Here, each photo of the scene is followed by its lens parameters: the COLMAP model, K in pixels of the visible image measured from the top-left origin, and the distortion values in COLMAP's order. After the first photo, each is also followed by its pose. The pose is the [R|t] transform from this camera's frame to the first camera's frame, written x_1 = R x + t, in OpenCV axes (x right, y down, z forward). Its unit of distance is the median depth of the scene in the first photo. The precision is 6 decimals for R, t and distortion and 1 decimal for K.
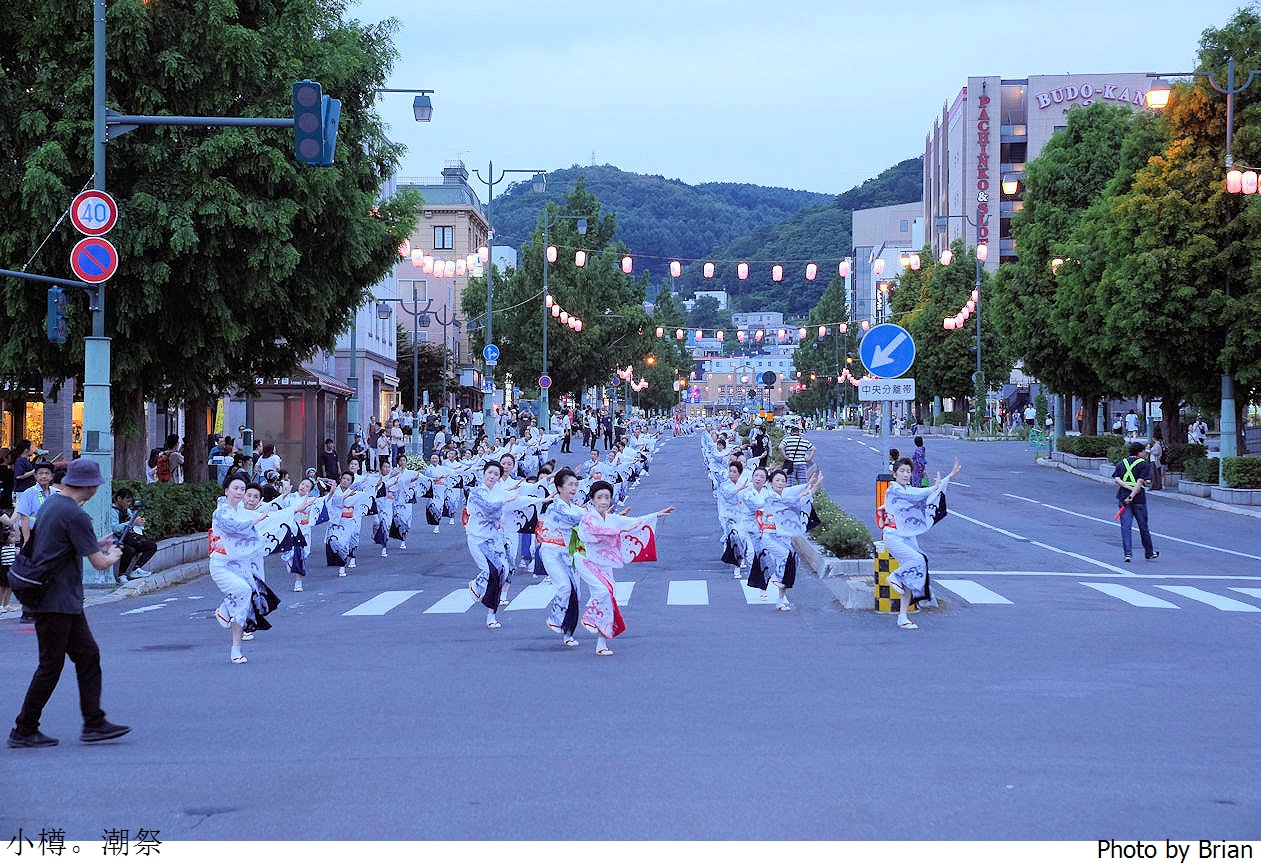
lens RADIAL K [[2410.7, 0, 639.8], [0, 2410.7, 431.2], [0, 0, 1]] dist [0.369423, 0.000000]
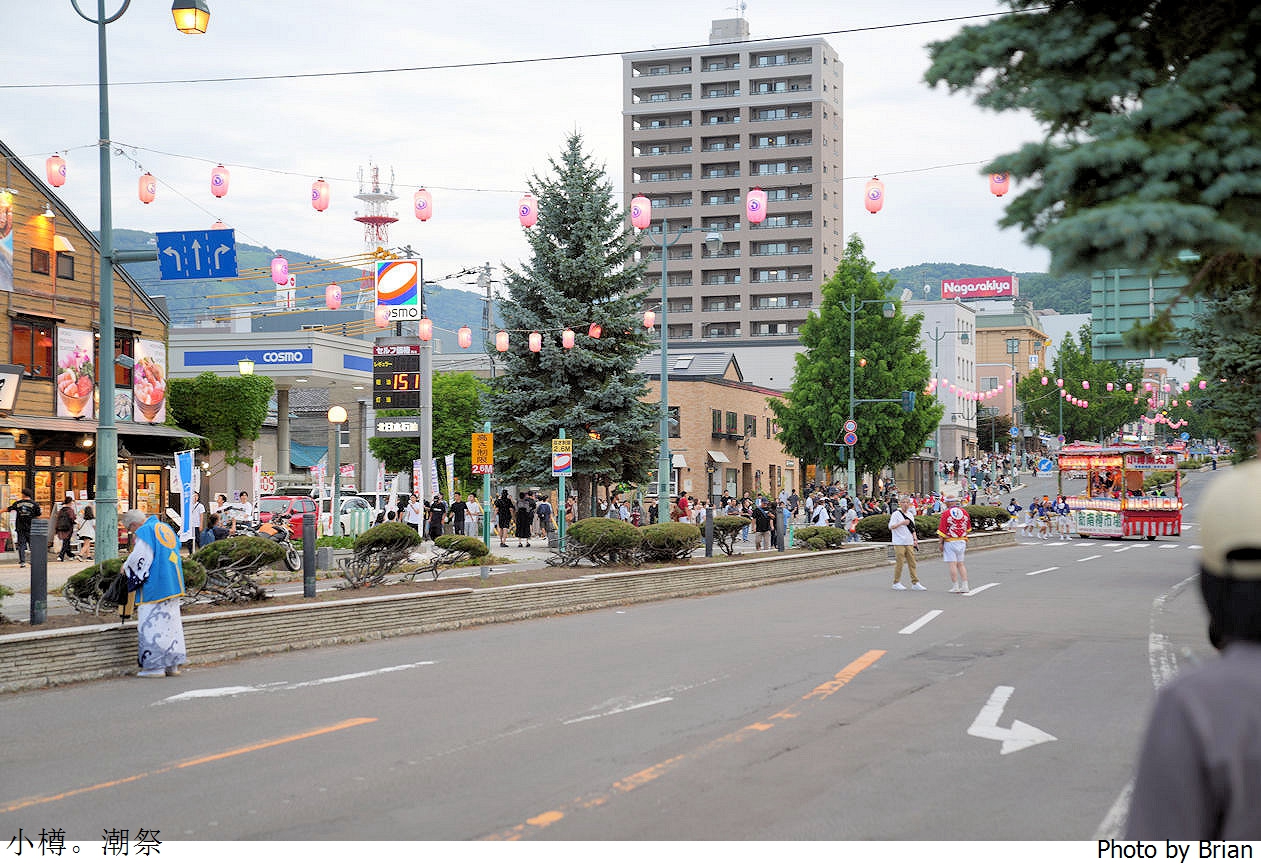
lens RADIAL K [[2097.7, 0, 624.3], [0, 2097.7, 435.2], [0, 0, 1]] dist [0.299514, 0.000000]
pose [[0.958280, -0.014284, -0.285474, 0.352775], [0.012414, 0.999888, -0.008357, -0.049272], [0.285561, 0.004465, 0.958350, -2.102775]]
